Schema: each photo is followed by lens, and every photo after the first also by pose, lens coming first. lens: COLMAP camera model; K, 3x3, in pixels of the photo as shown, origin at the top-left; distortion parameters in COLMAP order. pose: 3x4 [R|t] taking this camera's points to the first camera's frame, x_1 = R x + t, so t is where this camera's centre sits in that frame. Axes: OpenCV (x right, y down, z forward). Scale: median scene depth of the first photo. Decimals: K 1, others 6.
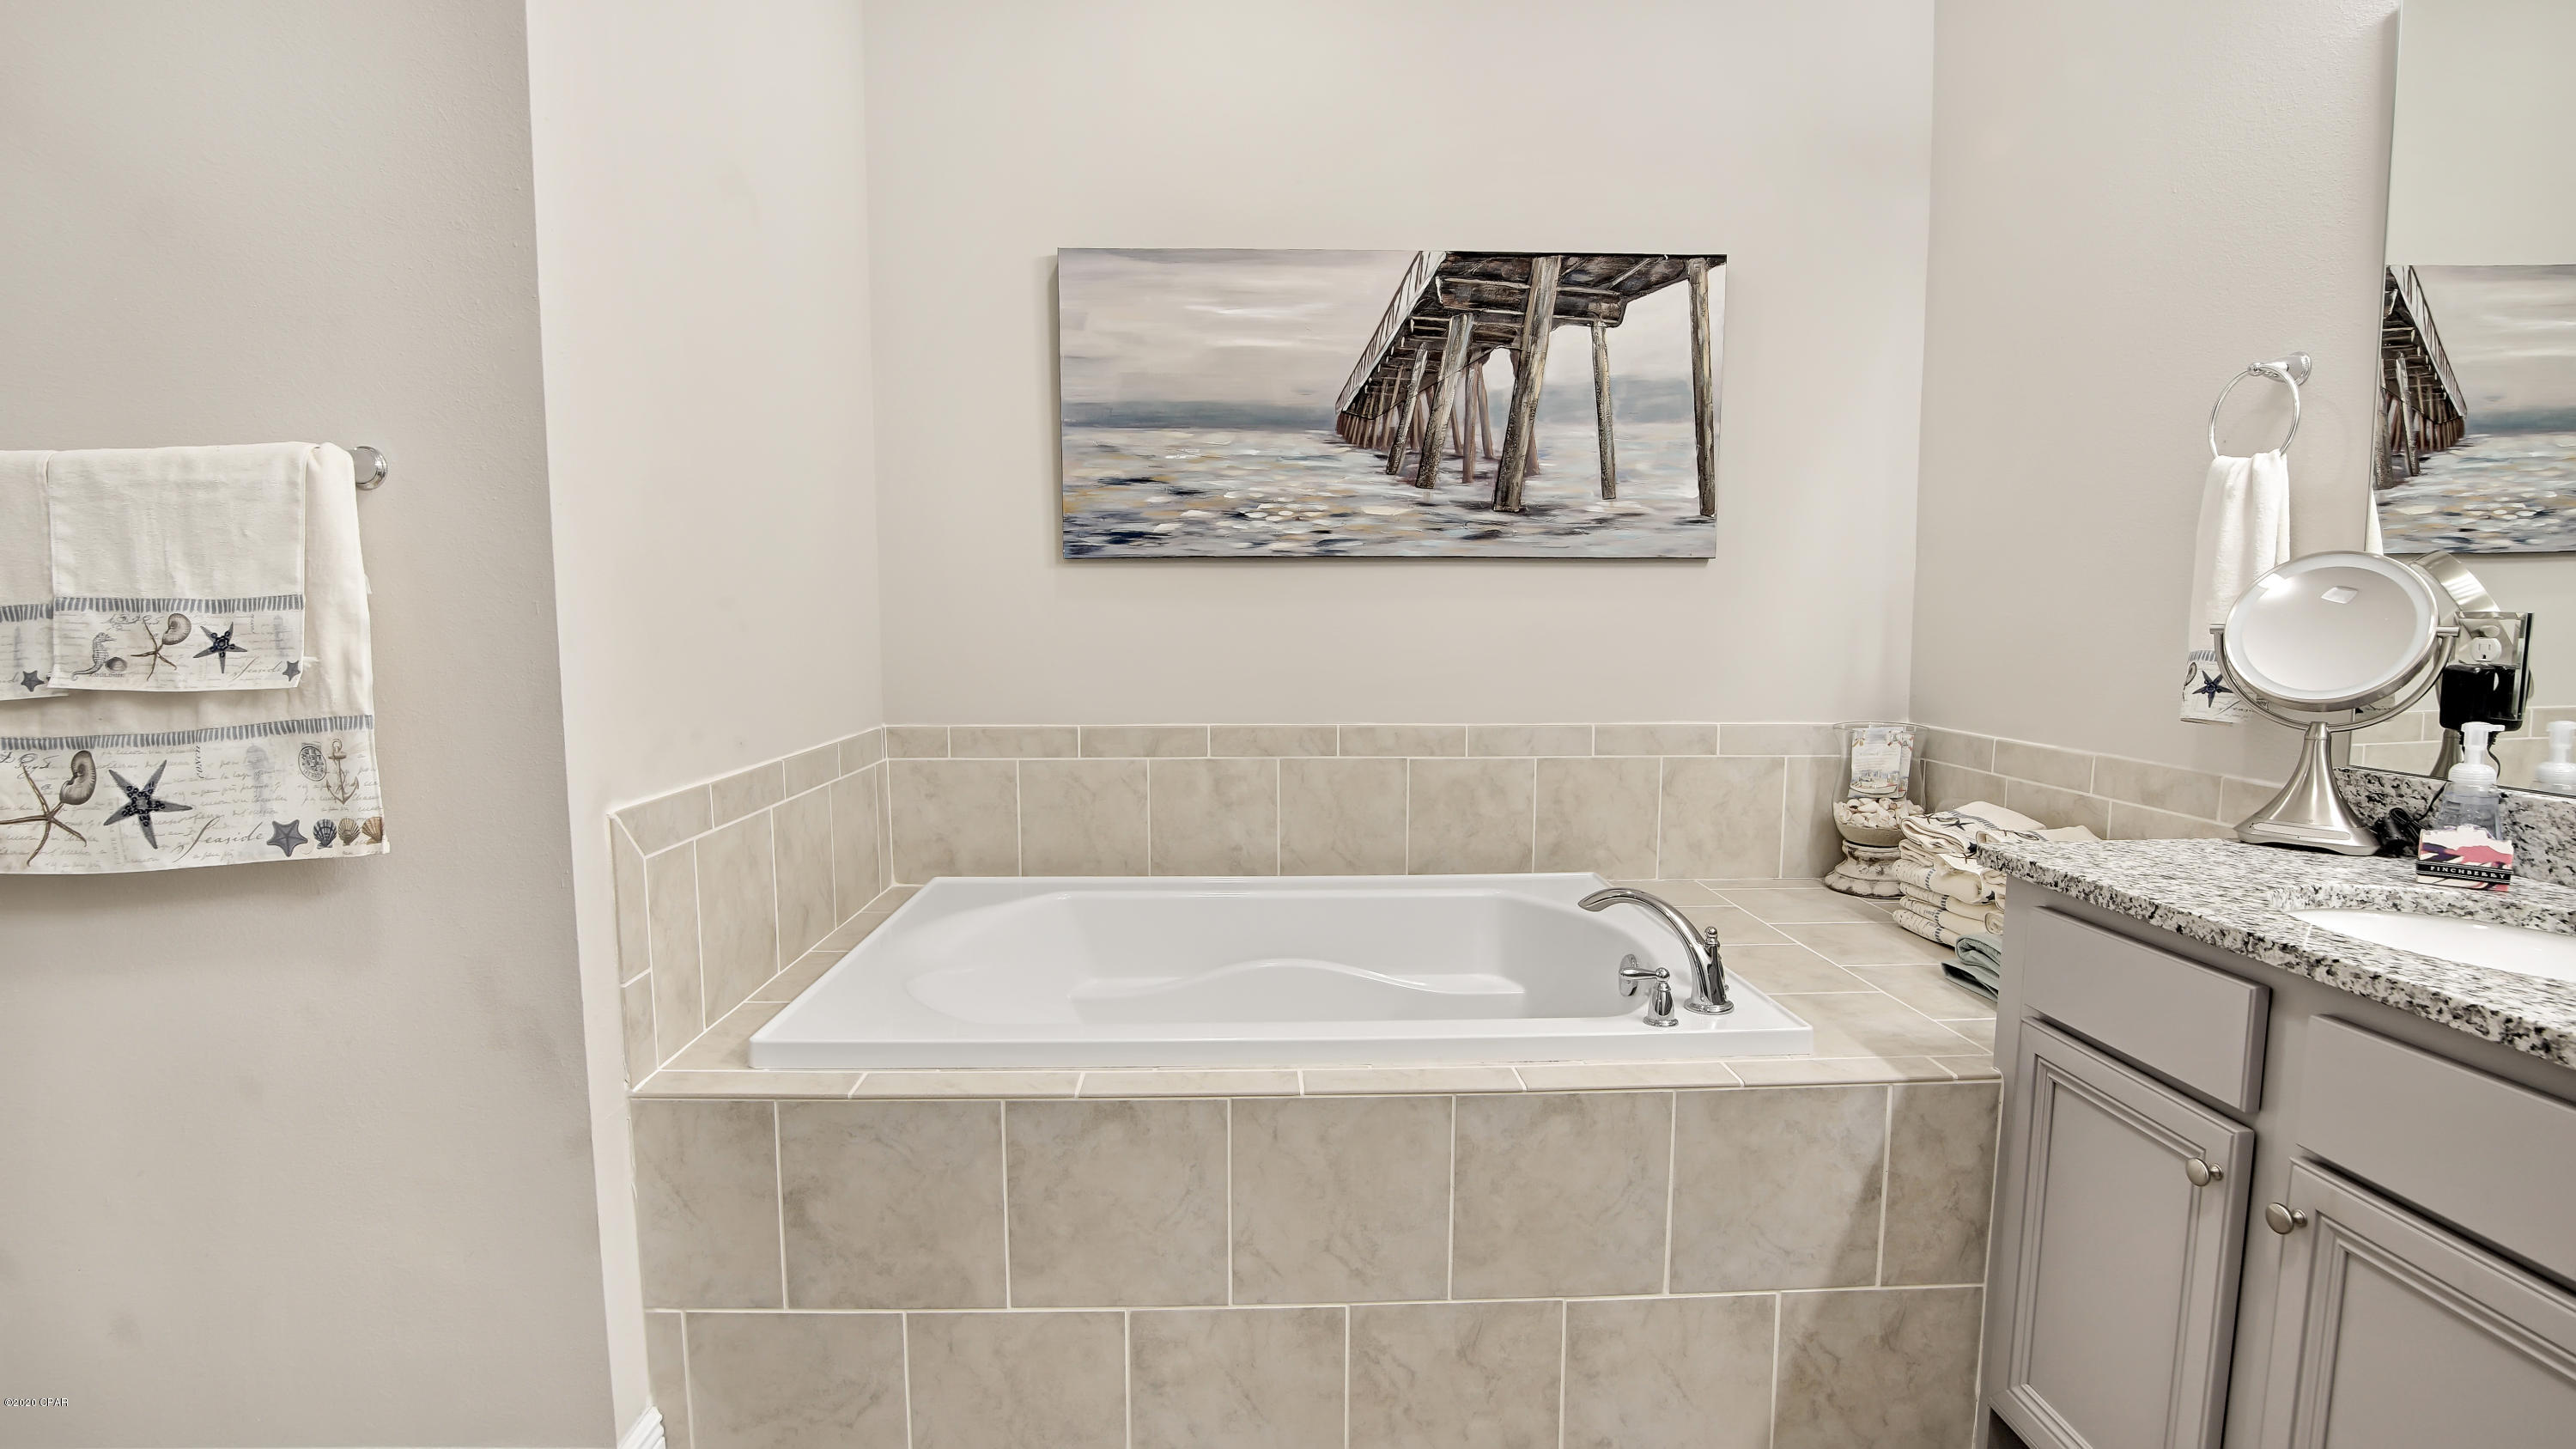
lens RADIAL K [[1200.7, 0, 1288.0], [0, 1200.7, 724.5], [0, 0, 1]] dist [-0.031496, 0.001859]
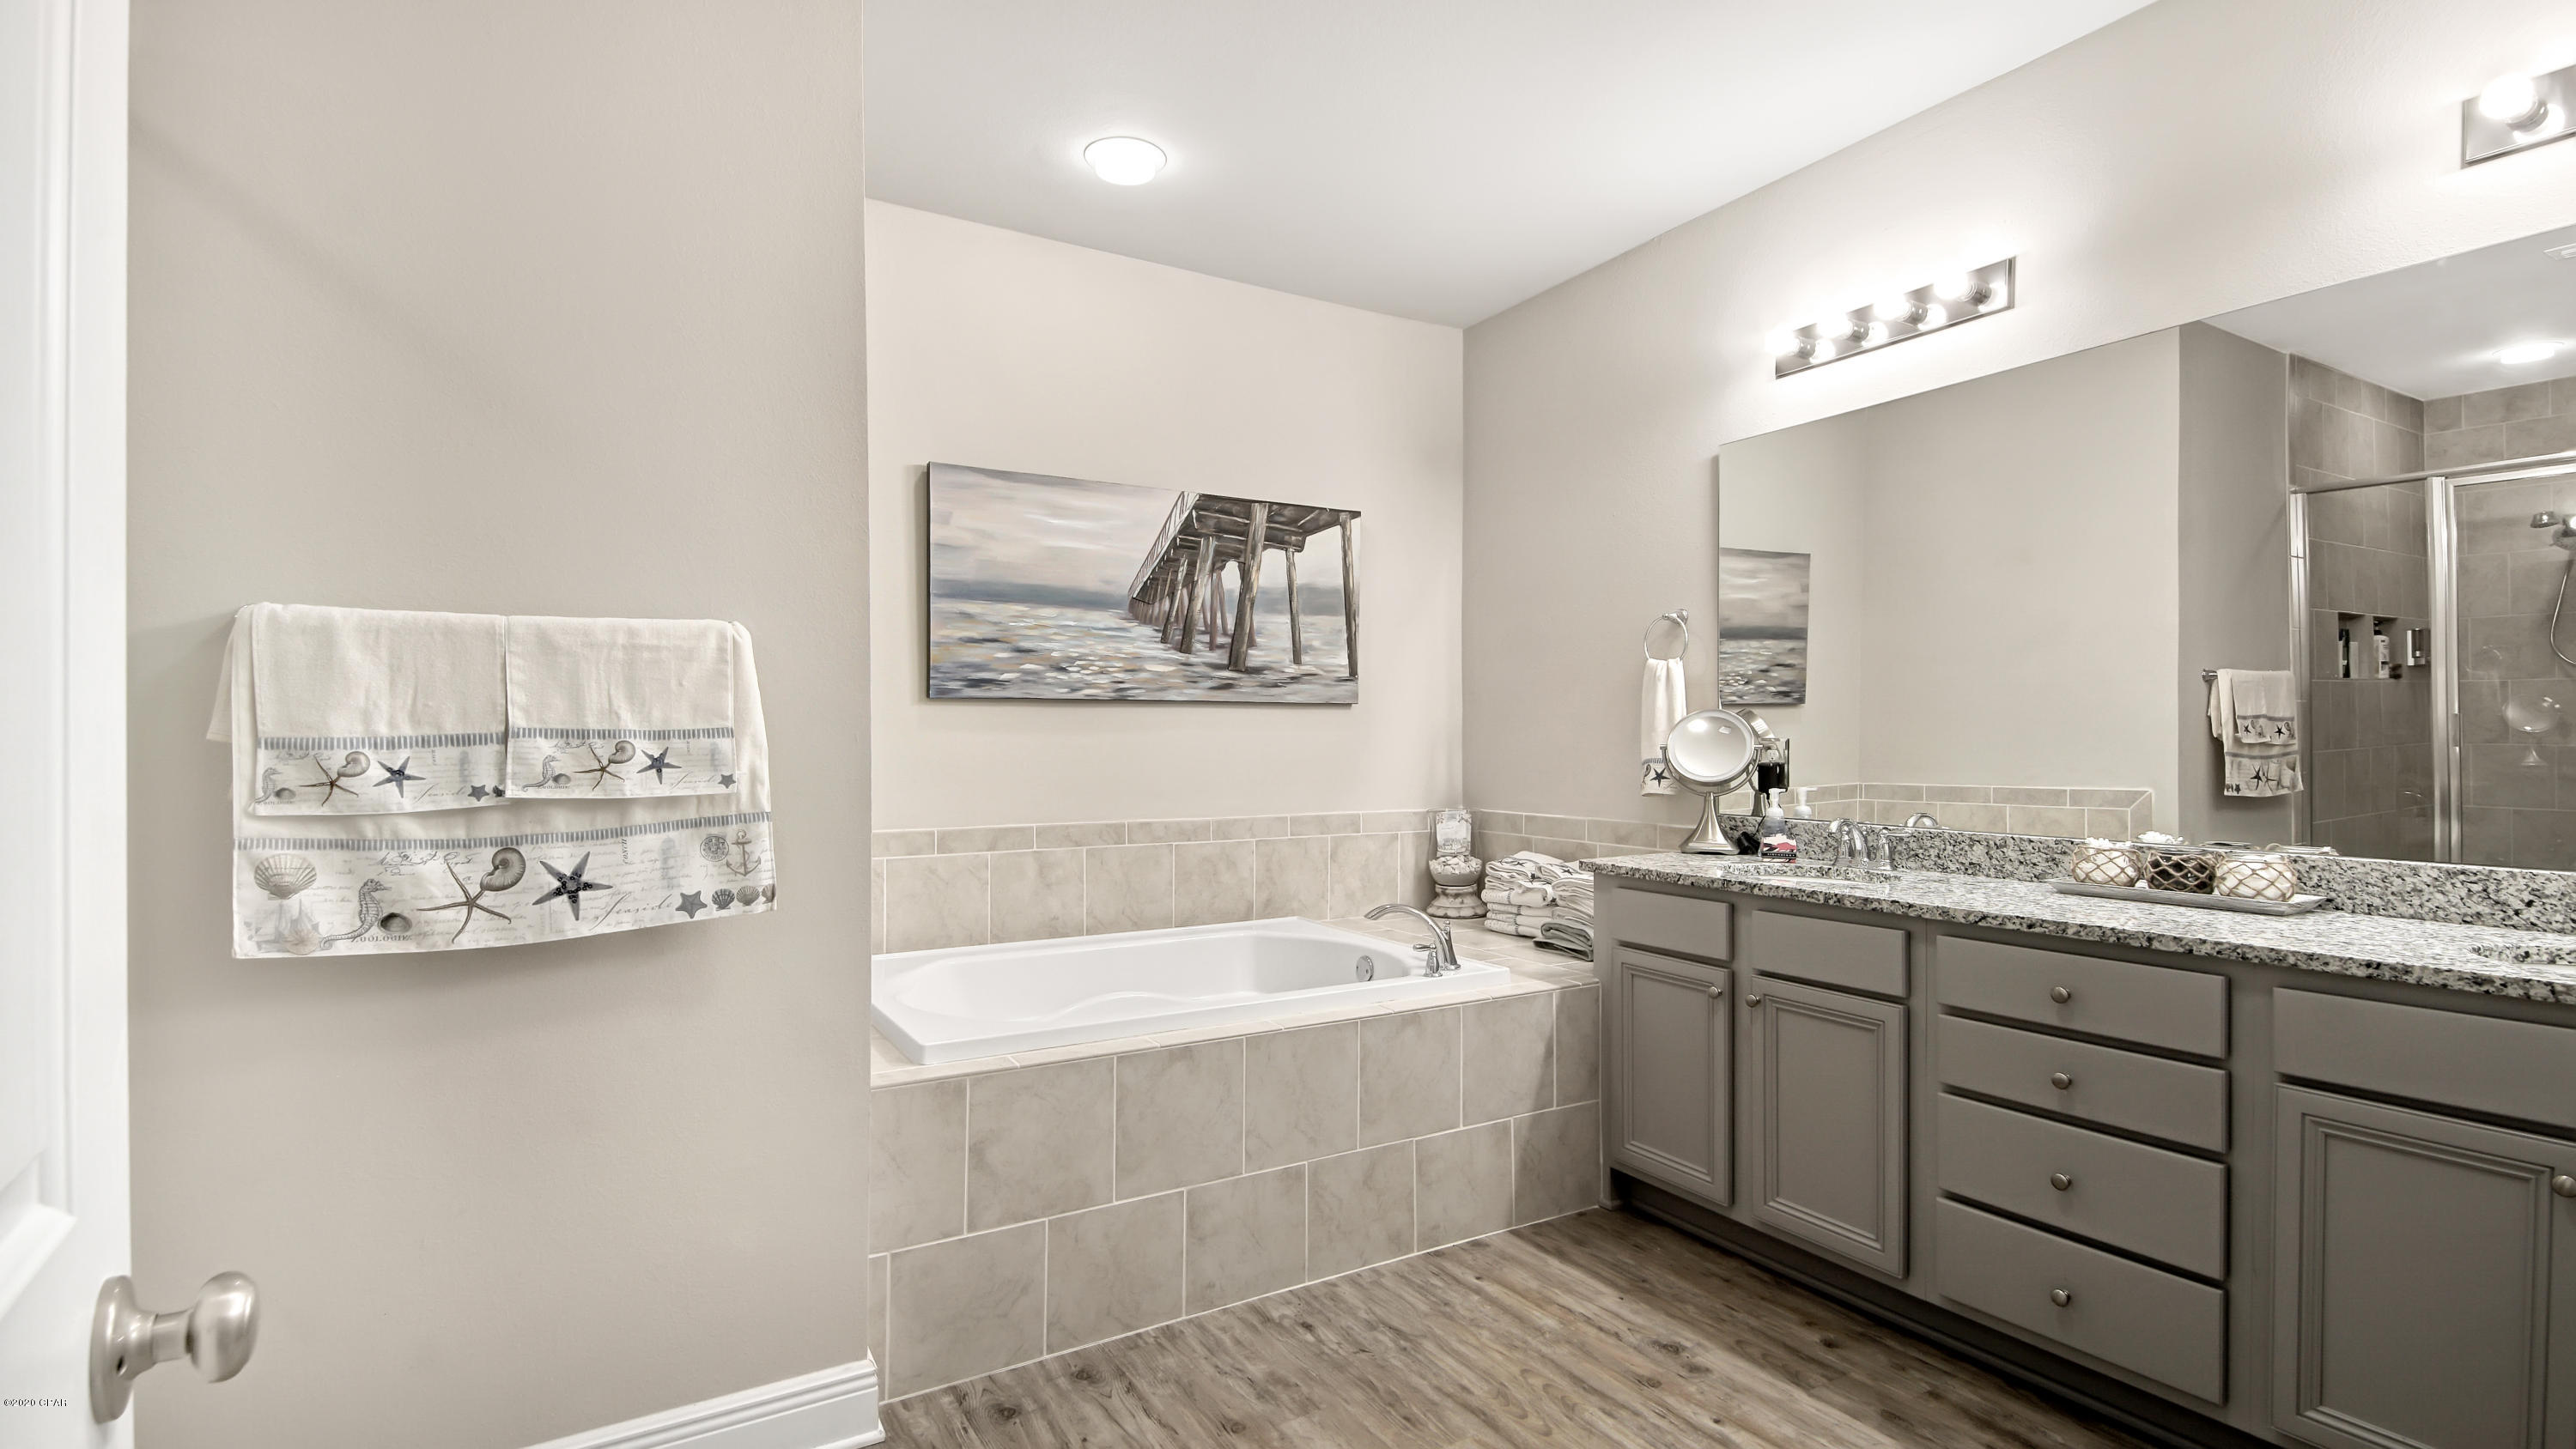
lens RADIAL K [[1193.6, 0, 1273.2], [0, 1193.6, 735.0], [0, 0, 1]] dist [0.037444, 0.000098]
pose [[0.878903, 0.000741, 0.477000, -0.586526], [0.044730, 0.995464, -0.083963, 0.030463], [-0.474899, 0.095131, 0.874883, -0.357044]]
